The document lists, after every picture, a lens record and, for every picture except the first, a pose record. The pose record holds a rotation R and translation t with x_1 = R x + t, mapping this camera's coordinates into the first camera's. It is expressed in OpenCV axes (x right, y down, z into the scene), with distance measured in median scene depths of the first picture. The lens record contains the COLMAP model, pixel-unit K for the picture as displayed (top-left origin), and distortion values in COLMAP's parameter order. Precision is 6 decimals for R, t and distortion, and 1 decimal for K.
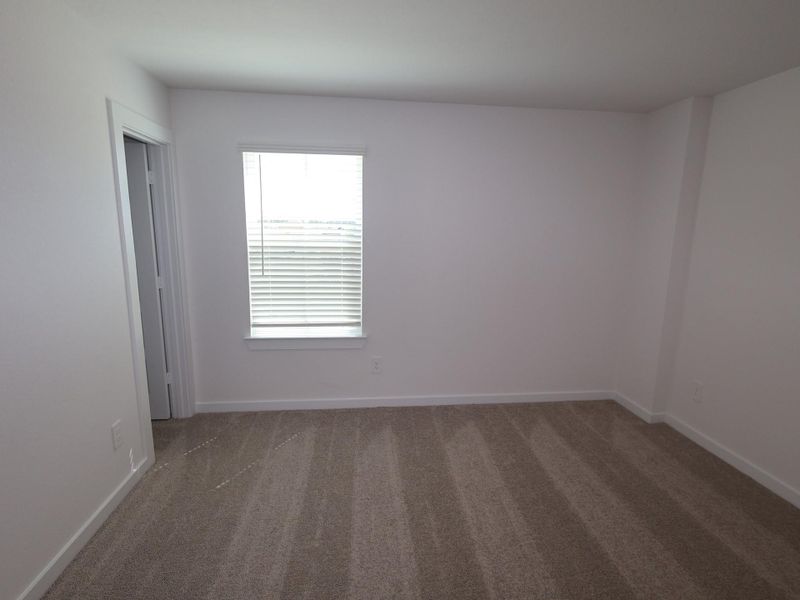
lens RADIAL K [[422.8, 0, 401.4], [0, 422.8, 302.9], [0, 0, 1]] dist [0.000799, 0.001187]
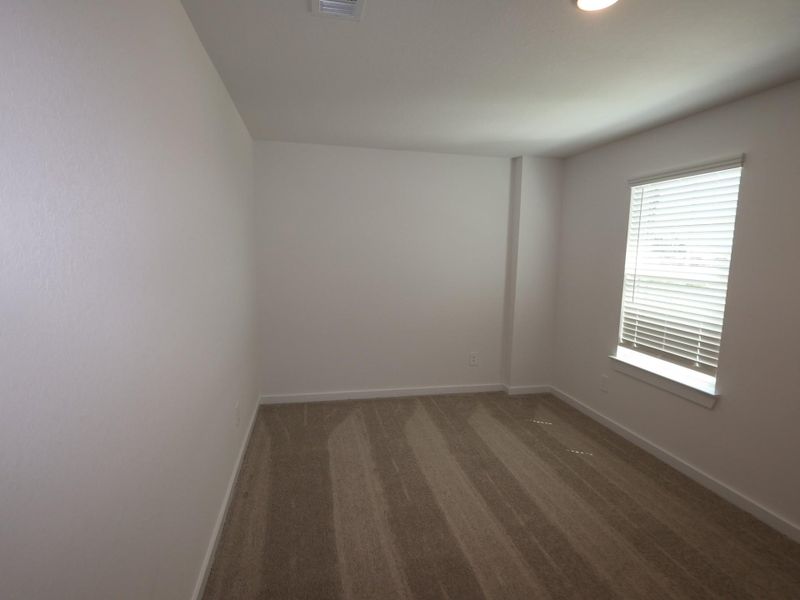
lens RADIAL K [[422.8, 0, 401.4], [0, 422.8, 302.9], [0, 0, 1]] dist [0.000799, 0.001187]
pose [[0.108392, 0.113767, -0.987577, 0.623624], [-0.184233, 0.978520, 0.092503, -0.054566], [0.976888, 0.171917, 0.127024, 0.314611]]
